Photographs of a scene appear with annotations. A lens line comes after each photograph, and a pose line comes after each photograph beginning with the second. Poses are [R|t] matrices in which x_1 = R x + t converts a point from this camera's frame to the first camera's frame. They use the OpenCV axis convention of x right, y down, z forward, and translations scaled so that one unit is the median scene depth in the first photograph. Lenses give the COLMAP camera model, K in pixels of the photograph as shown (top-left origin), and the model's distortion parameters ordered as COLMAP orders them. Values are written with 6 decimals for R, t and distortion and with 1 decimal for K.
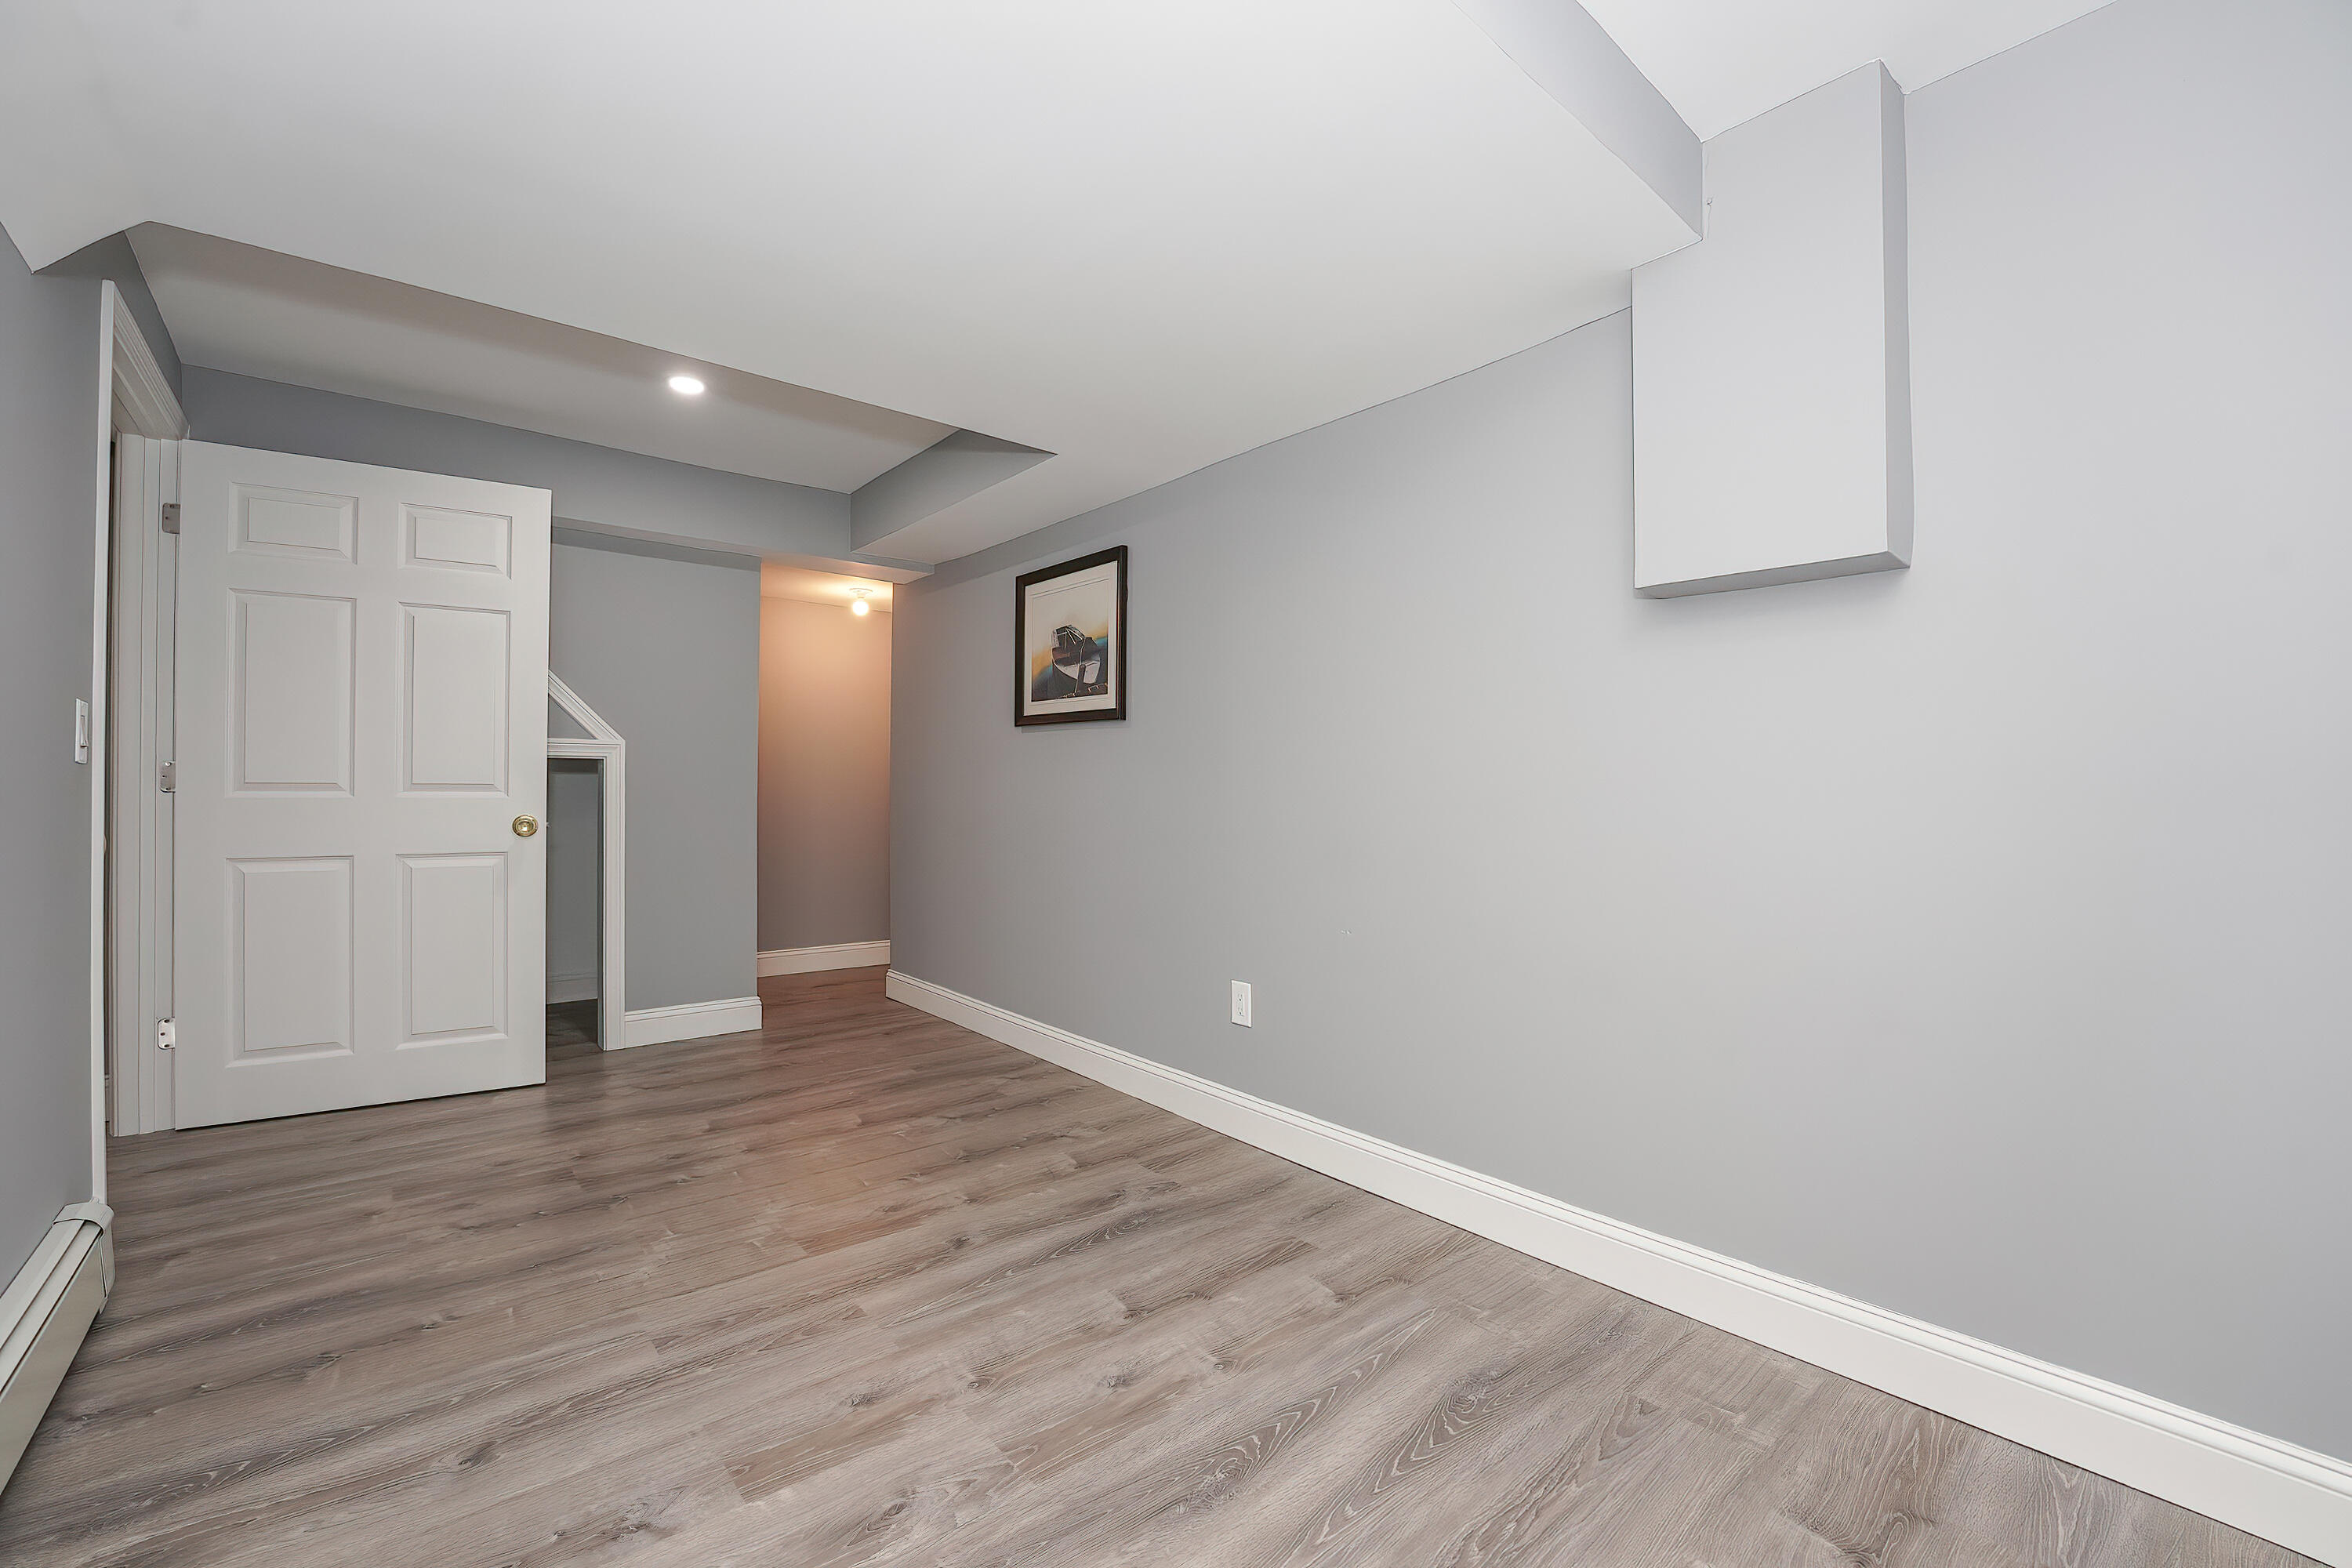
lens RADIAL K [[966.0, 0, 1155.5], [0, 966.0, 782.8], [0, 0, 1]] dist [-0.025184, -0.000117]
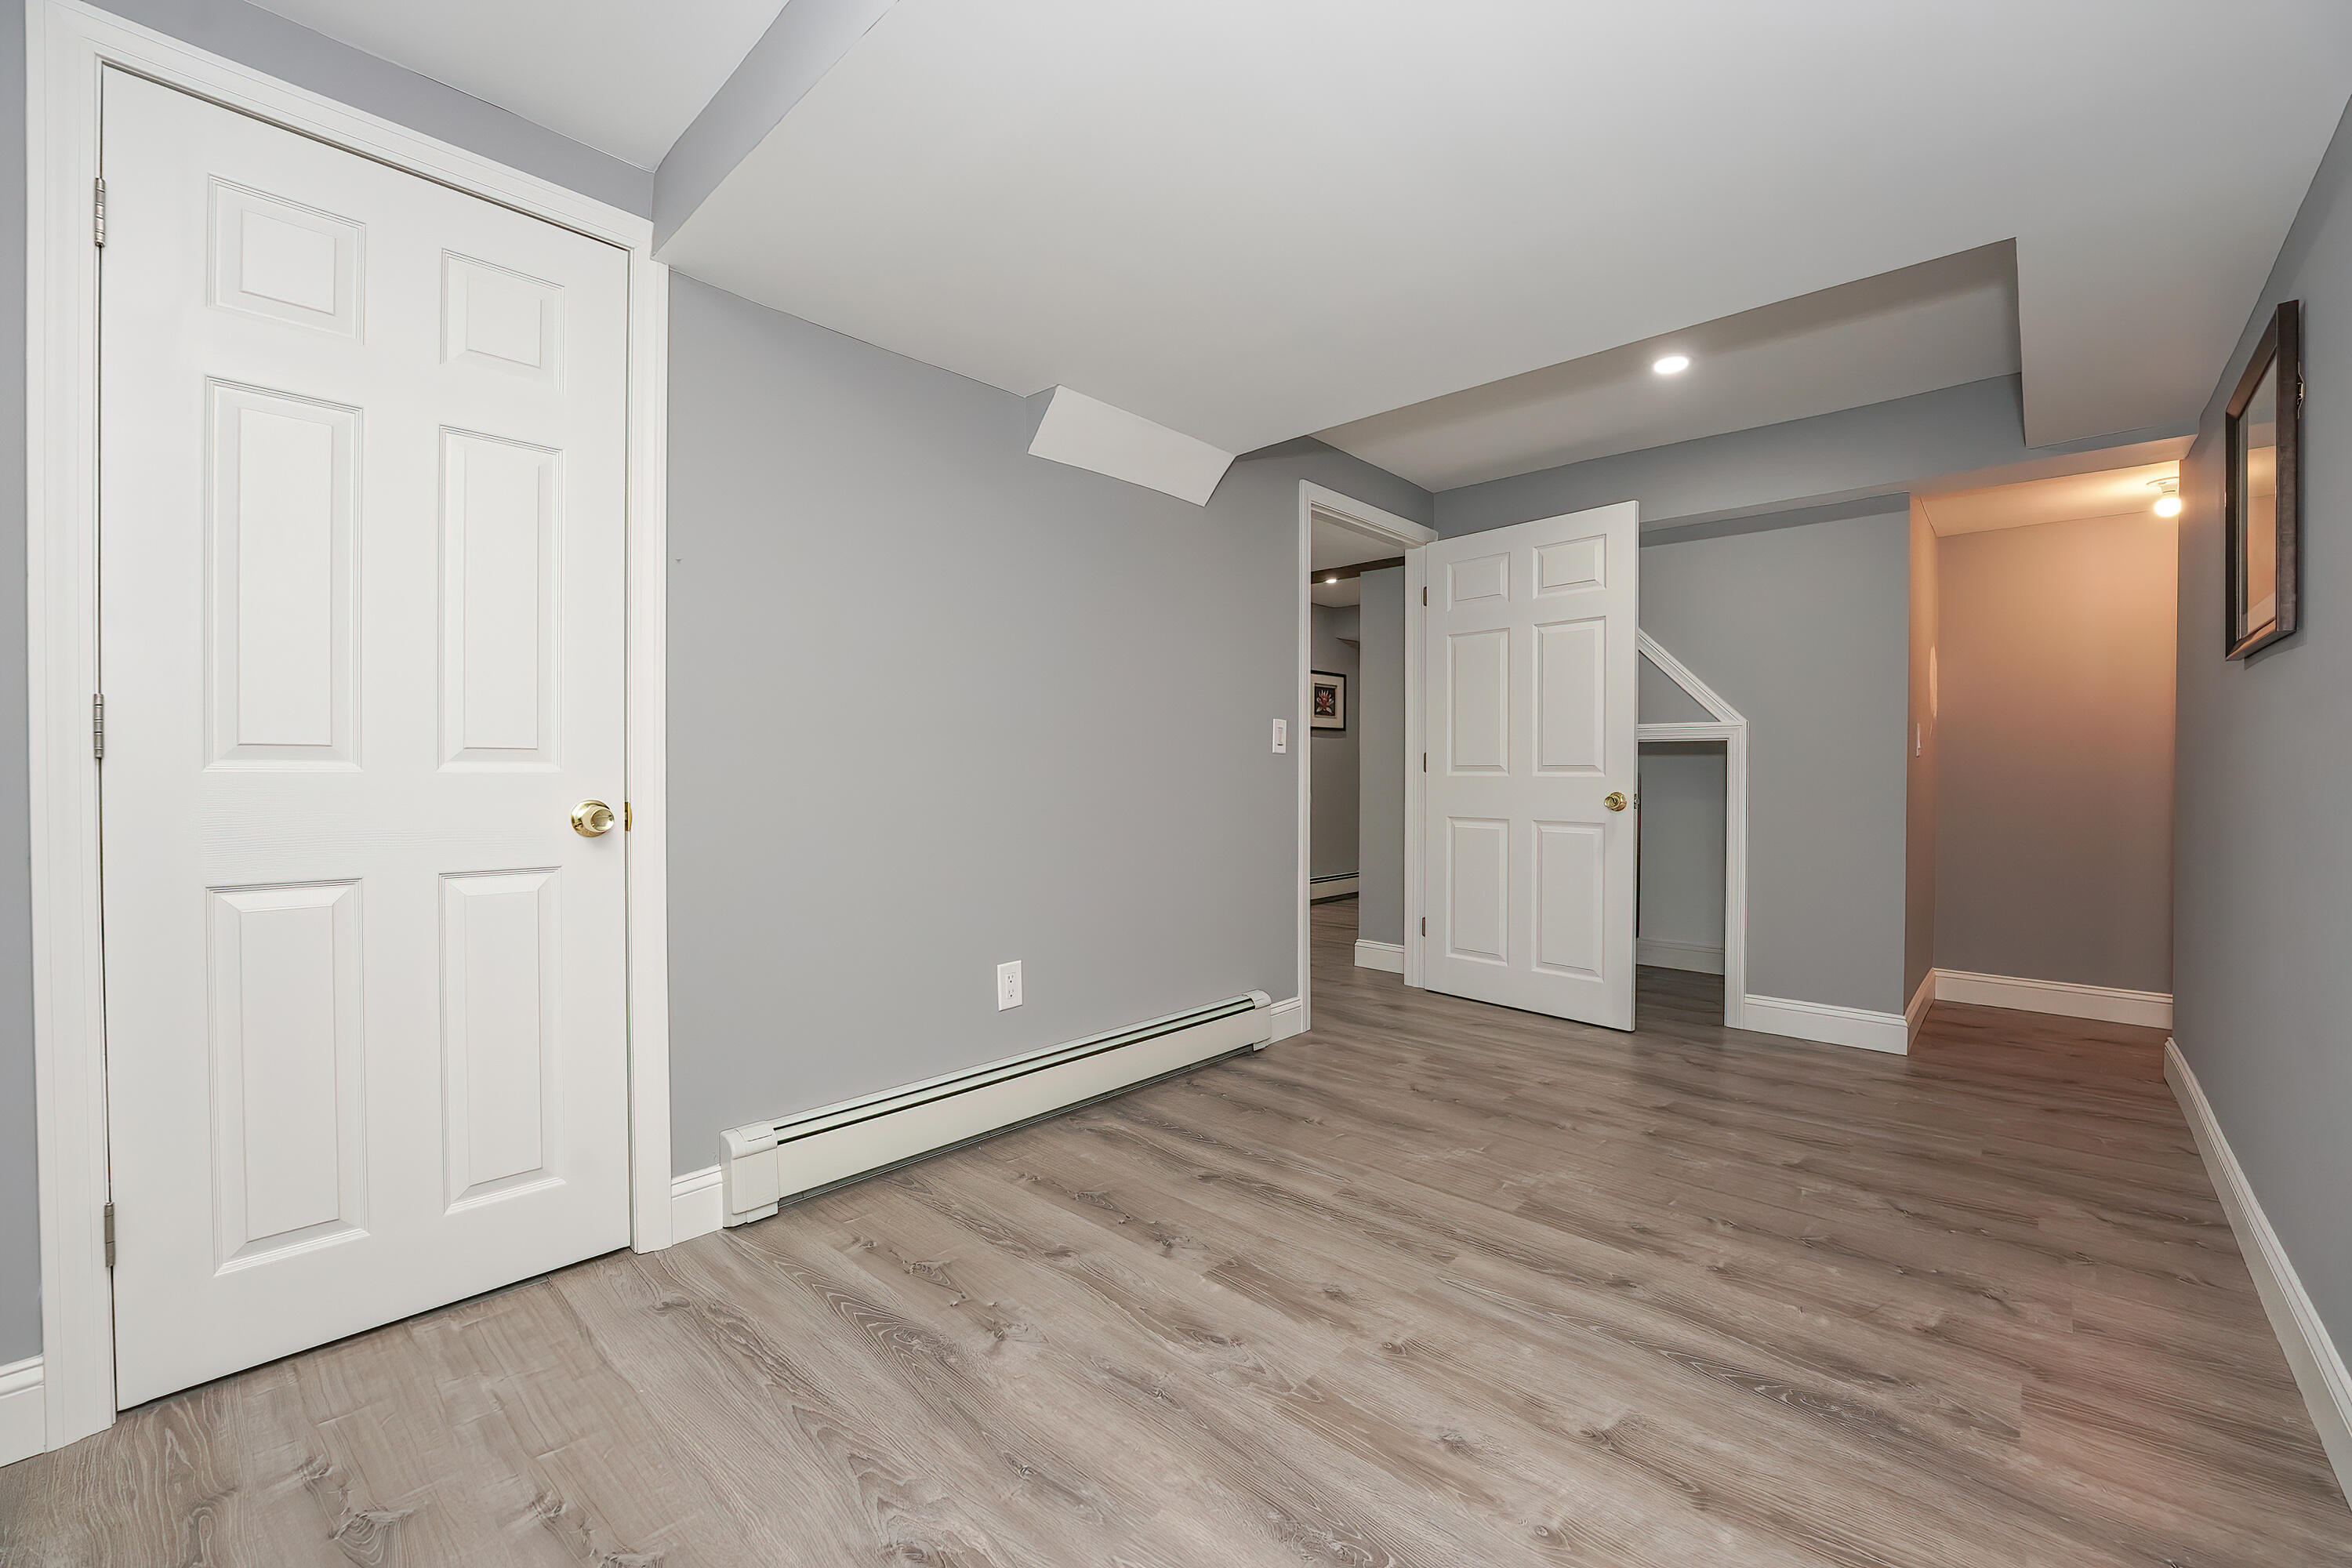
lens RADIAL K [[951.1, 0, 1183.8], [0, 951.1, 783.8], [0, 0, 1]] dist [-0.024092, 0.000534]
pose [[0.137061, 0.007427, -0.990535, 0.526519], [0.002766, 0.999965, 0.007880, 0.018036], [0.990559, -0.003820, 0.137036, 0.447697]]
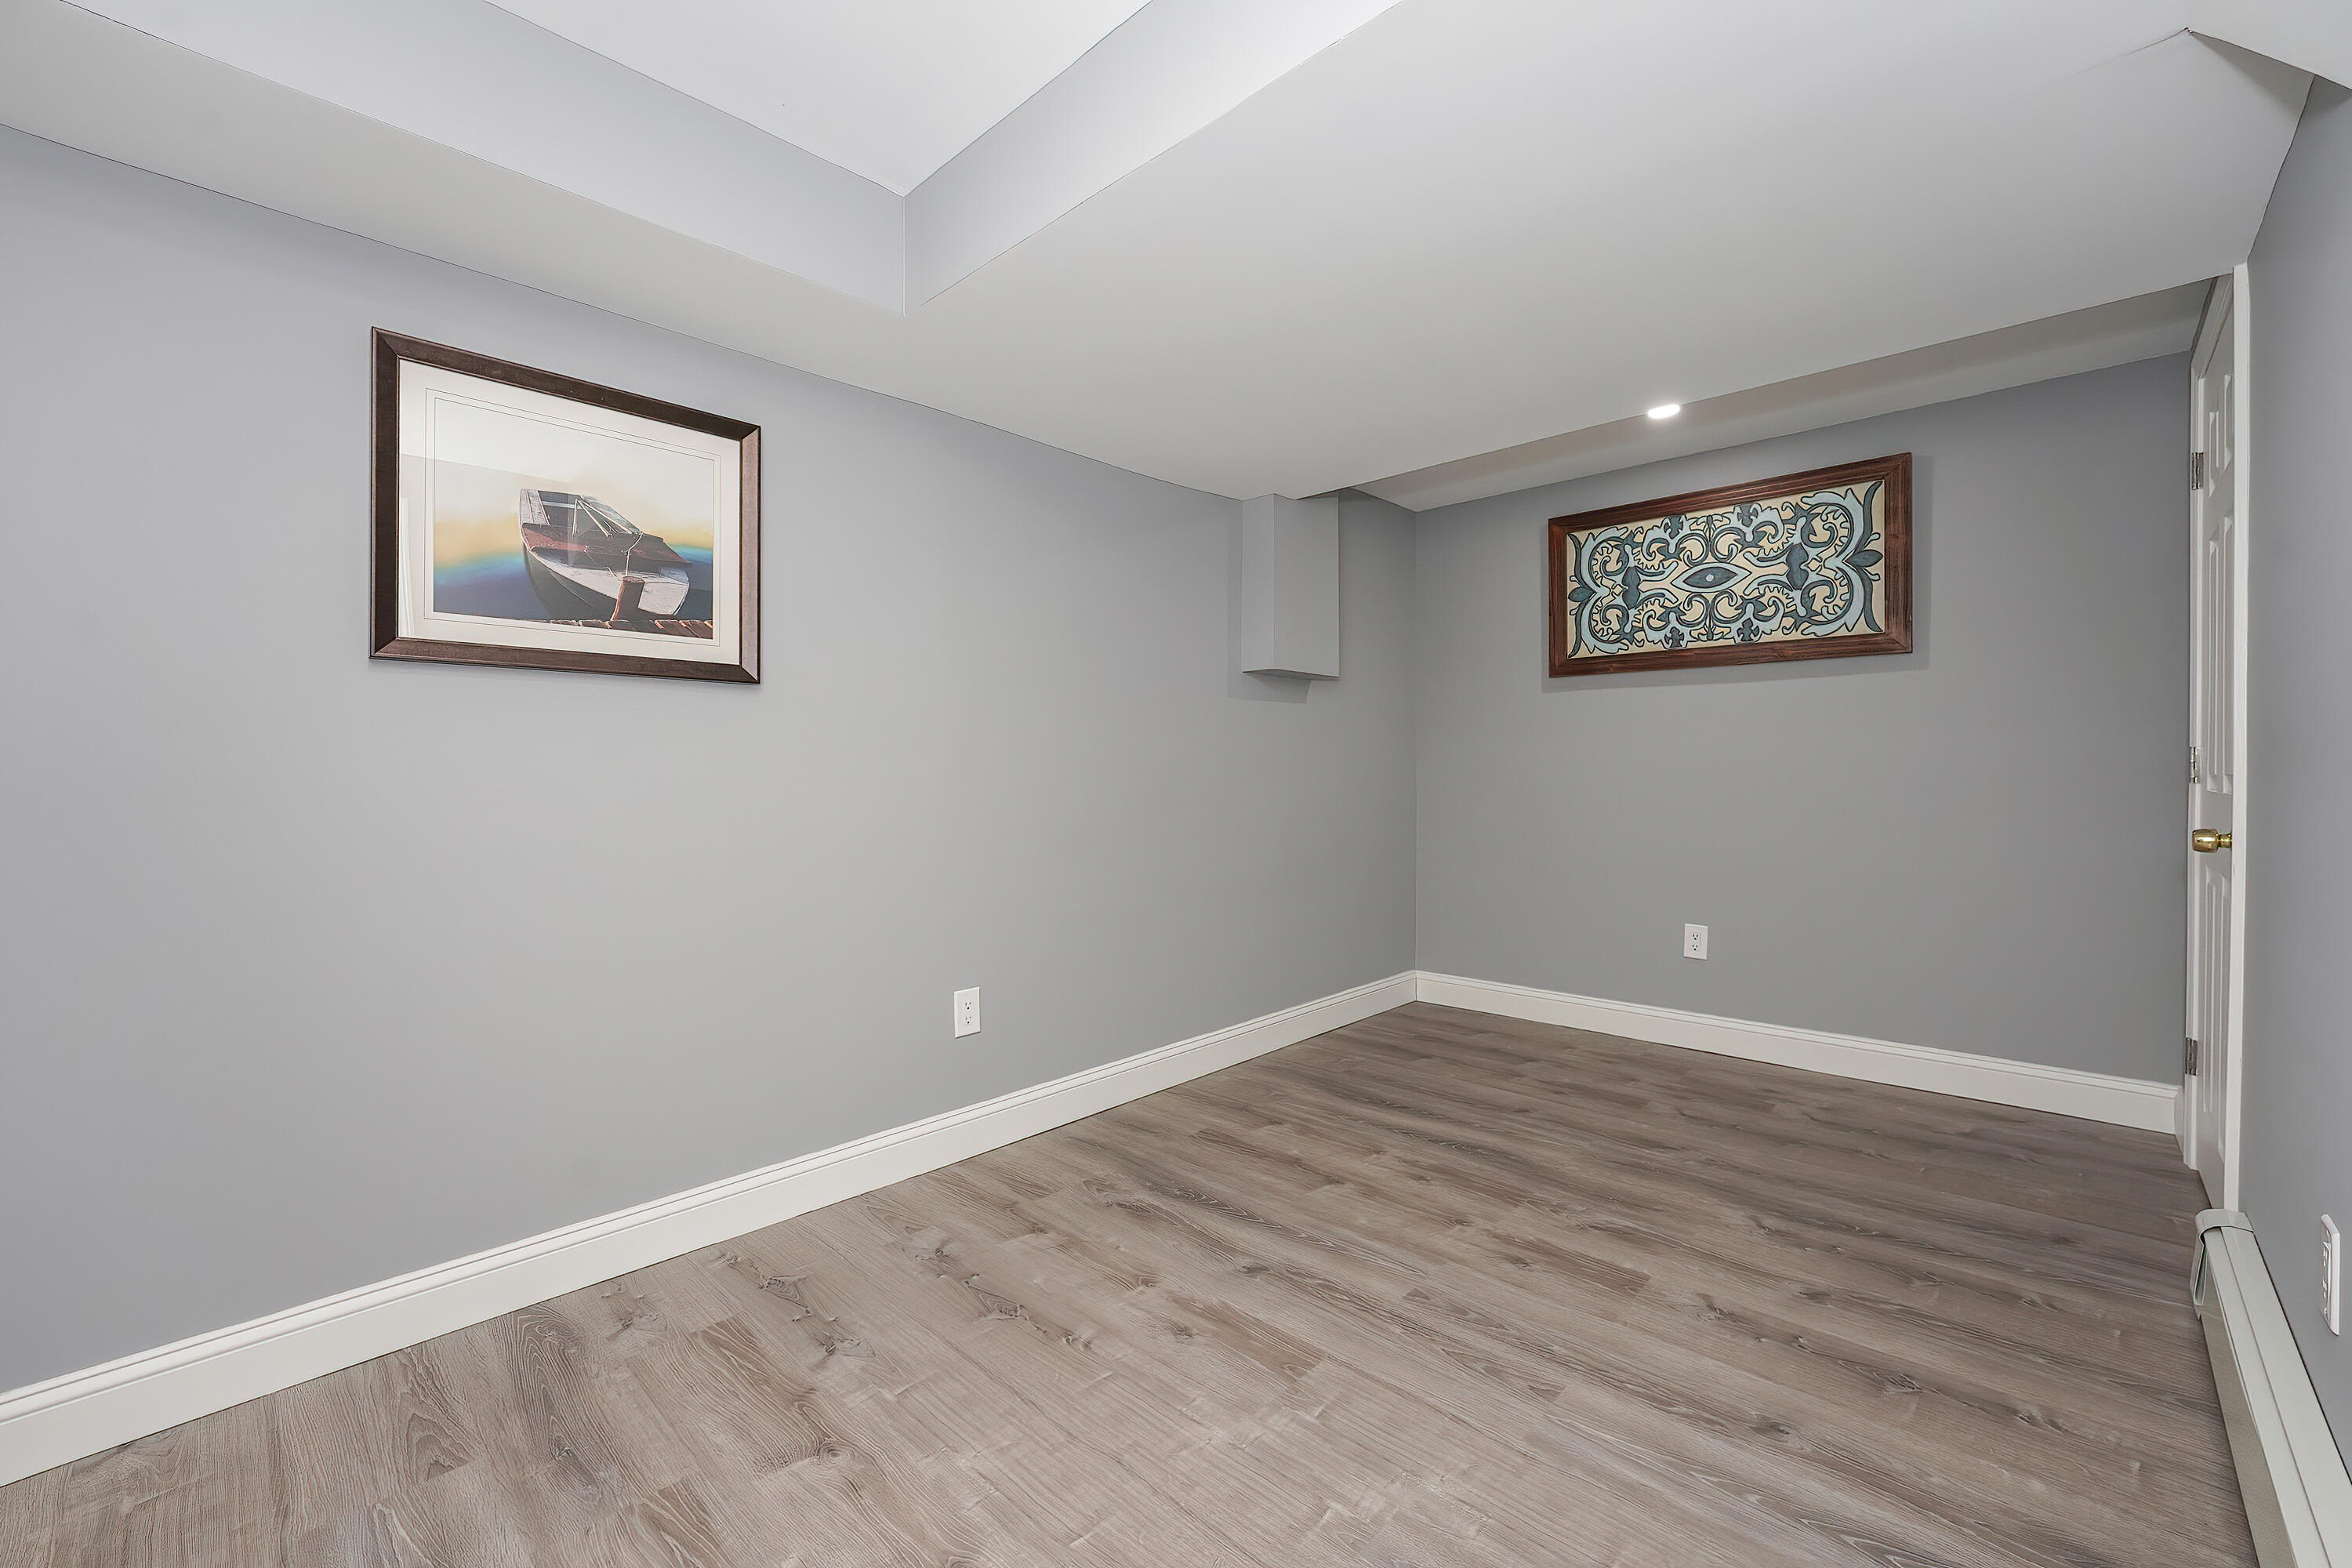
lens RADIAL K [[951.1, 0, 1183.8], [0, 951.1, 783.8], [0, 0, 1]] dist [-0.024092, 0.000534]
pose [[-0.120282, -0.018146, 0.992574, -1.000235], [-0.001266, 0.999835, 0.018125, -0.010522], [-0.992739, 0.000923, -0.120285, 1.069921]]
